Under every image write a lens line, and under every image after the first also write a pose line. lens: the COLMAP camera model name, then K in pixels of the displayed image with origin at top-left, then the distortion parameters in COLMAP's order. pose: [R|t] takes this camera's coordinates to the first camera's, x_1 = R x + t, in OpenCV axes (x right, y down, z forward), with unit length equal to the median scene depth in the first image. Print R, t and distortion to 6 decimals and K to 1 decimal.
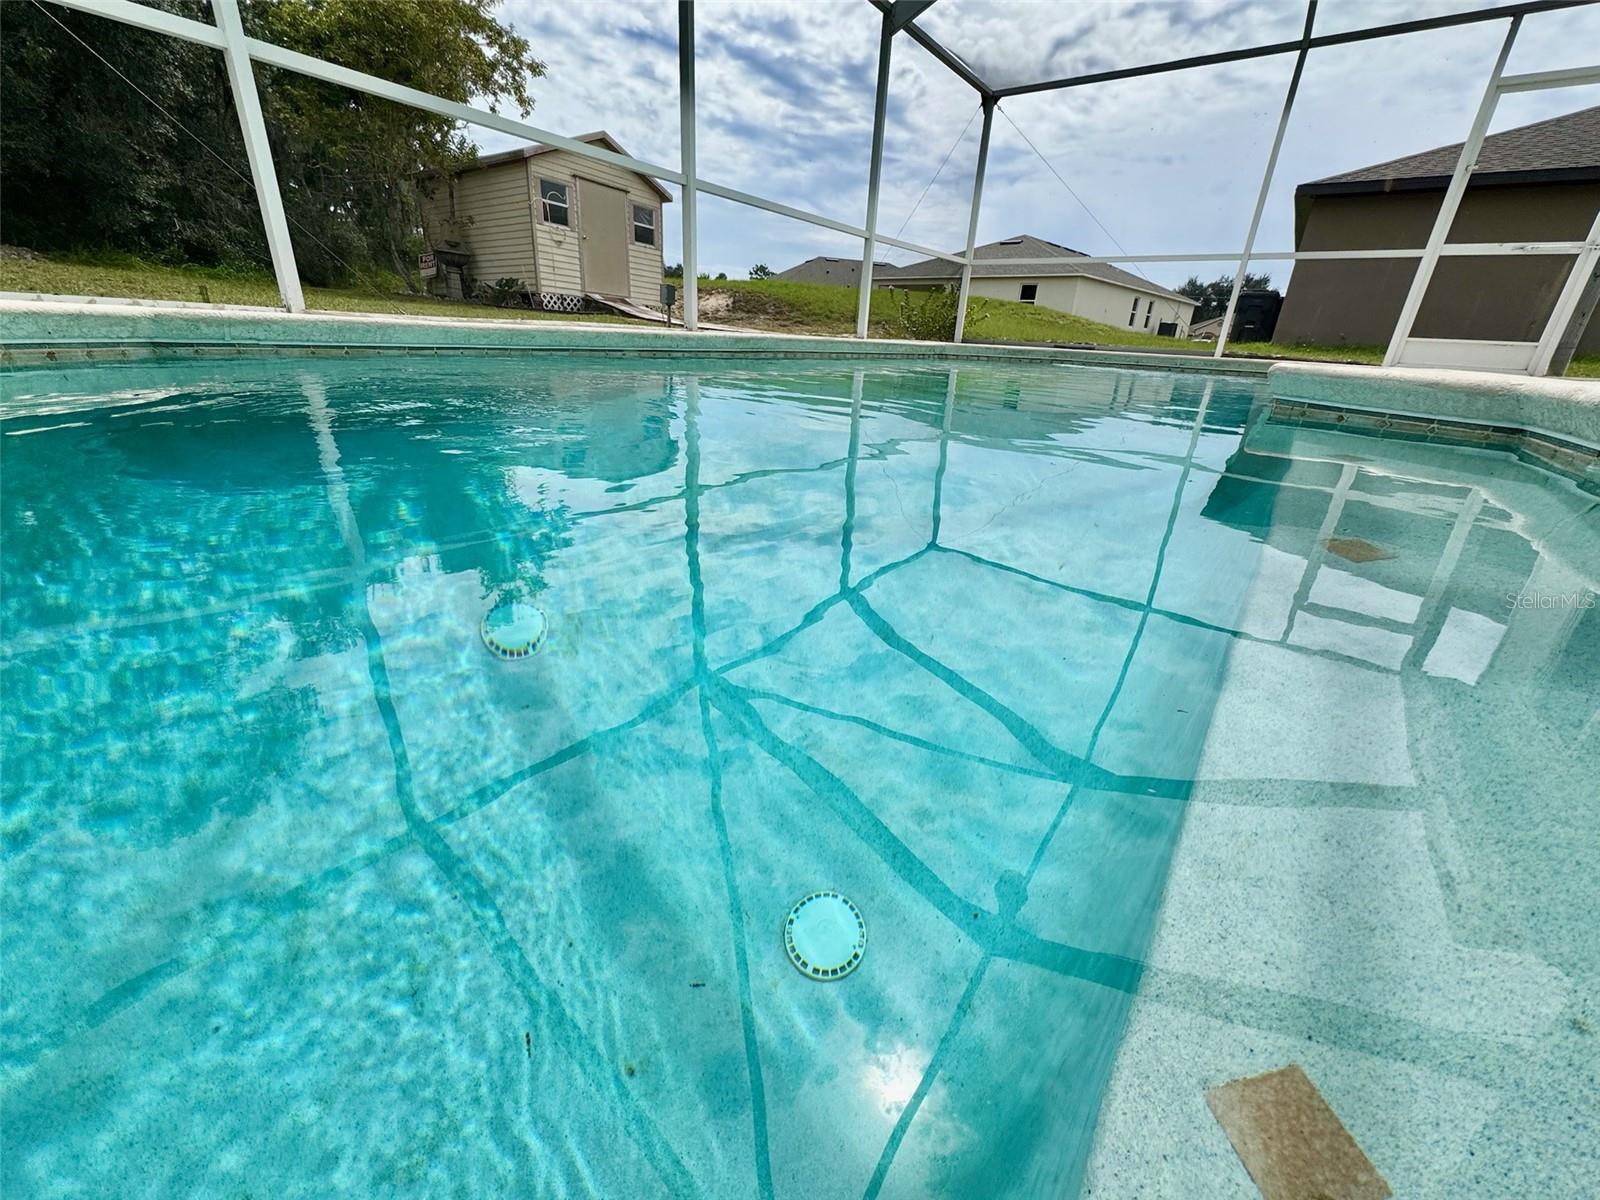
lens RADIAL K [[636.3, 0, 800.0], [0, 636.3, 600.0], [0, 0, 1]] dist [-0.002132, 0.000504]
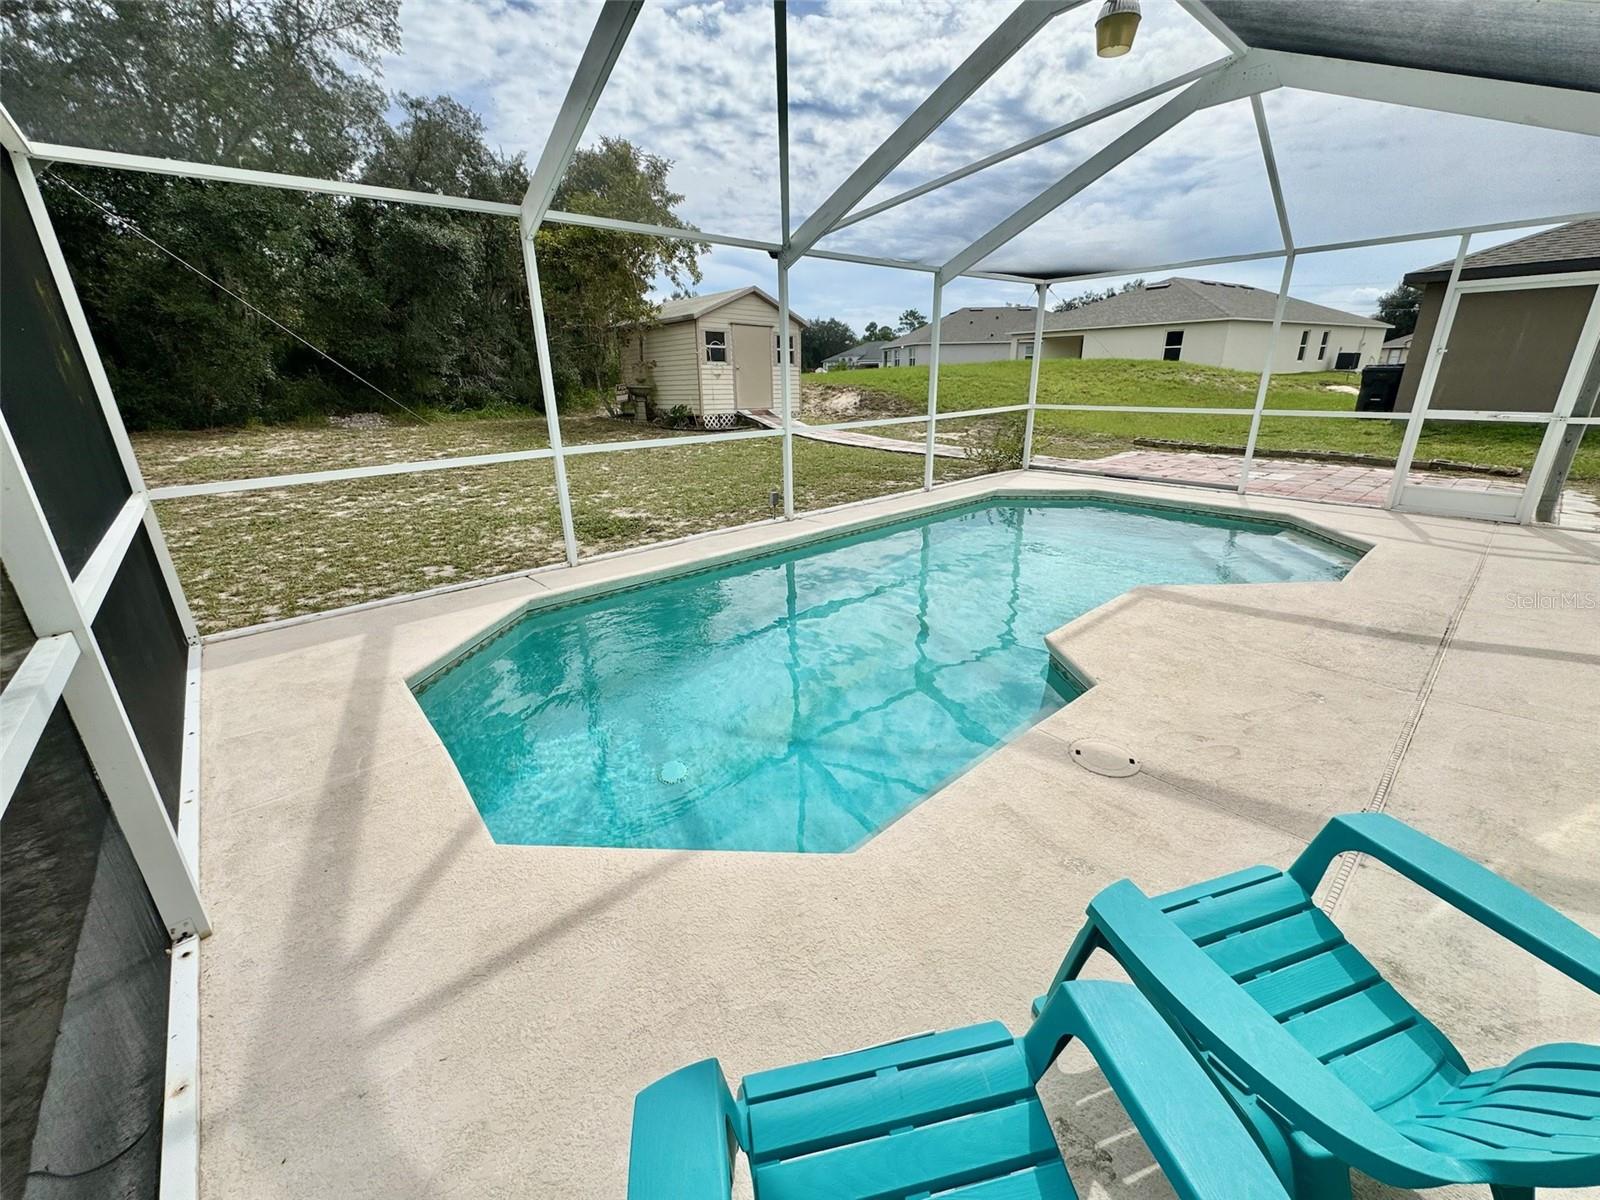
lens RADIAL K [[636.3, 0, 800.0], [0, 636.3, 600.0], [0, 0, 1]] dist [-0.002132, 0.000504]
pose [[0.973393, 0.008252, -0.228992, 0.071185], [-0.020454, 0.998491, -0.050964, -0.056273], [0.228226, 0.054292, 0.972093, -0.164428]]
